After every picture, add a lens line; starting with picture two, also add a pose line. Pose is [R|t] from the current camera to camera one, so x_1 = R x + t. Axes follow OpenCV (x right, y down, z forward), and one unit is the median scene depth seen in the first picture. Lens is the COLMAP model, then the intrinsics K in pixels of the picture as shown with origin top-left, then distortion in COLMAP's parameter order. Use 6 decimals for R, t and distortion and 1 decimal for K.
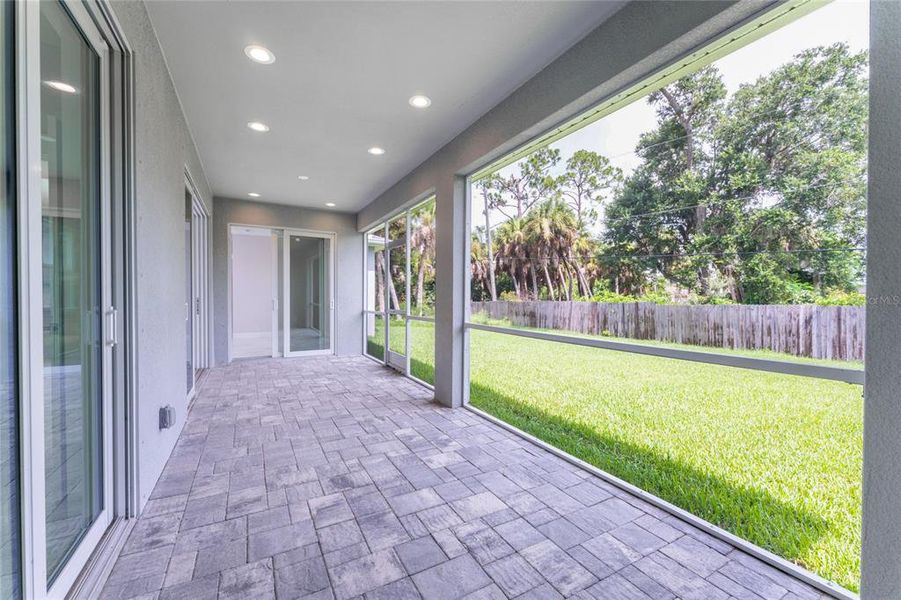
lens RADIAL K [[374.3, 0, 446.2], [0, 374.3, 298.9], [0, 0, 1]] dist [0.001058, 0.000640]
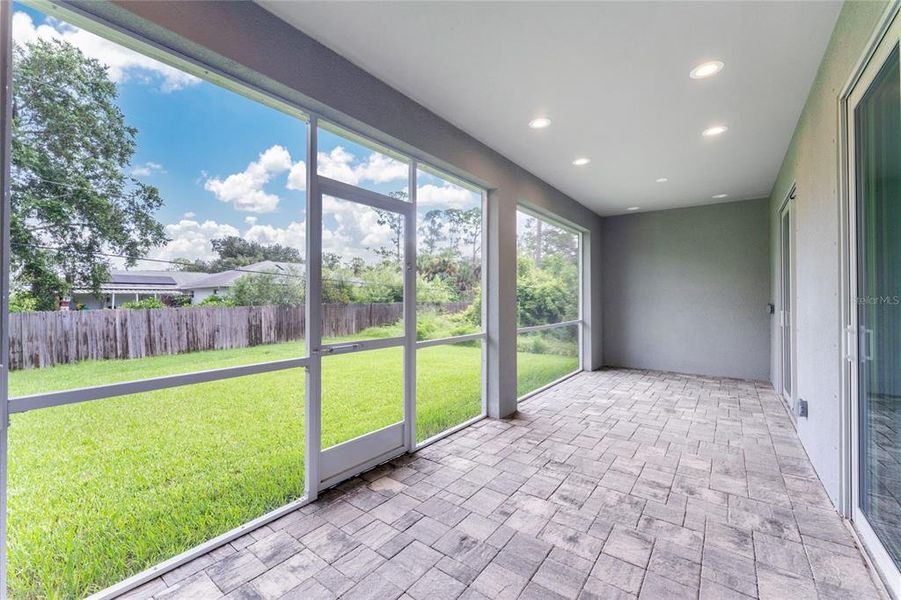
lens RADIAL K [[374.3, 0, 442.8], [0, 374.3, 295.6], [0, 0, 1]] dist [0.001058, 0.000640]
pose [[-0.417612, 0.004331, 0.908615, -0.839493], [0.002831, 0.999990, -0.003465, -0.033037], [-0.908621, 0.001125, -0.417620, 1.579571]]
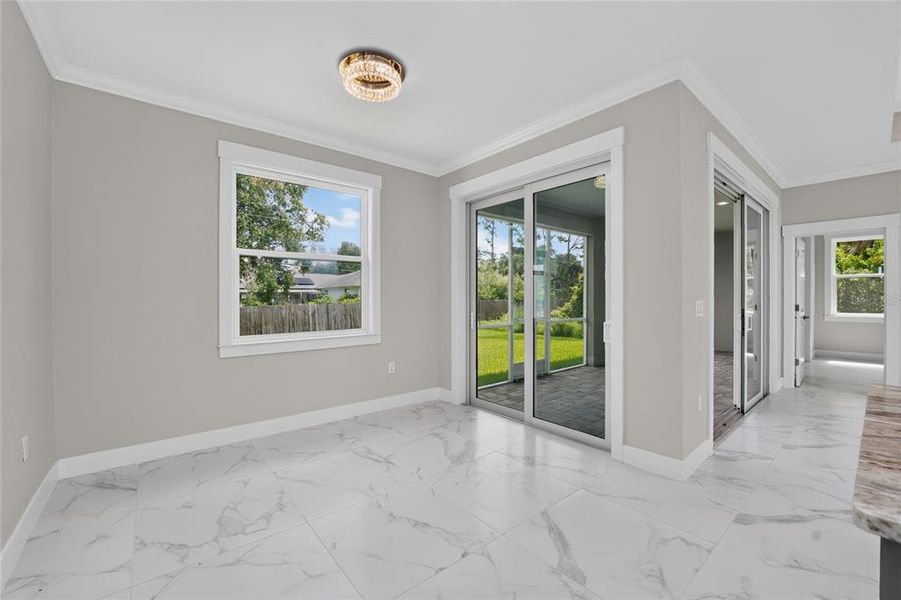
lens RADIAL K [[374.3, 0, 445.3], [0, 374.3, 295.9], [0, 0, 1]] dist [0.001058, 0.000640]
pose [[-0.198633, -0.003768, 0.980067, -1.429486], [0.003254, 0.999985, 0.004504, -0.048153], [-0.980069, 0.004084, -0.198618, 1.962207]]
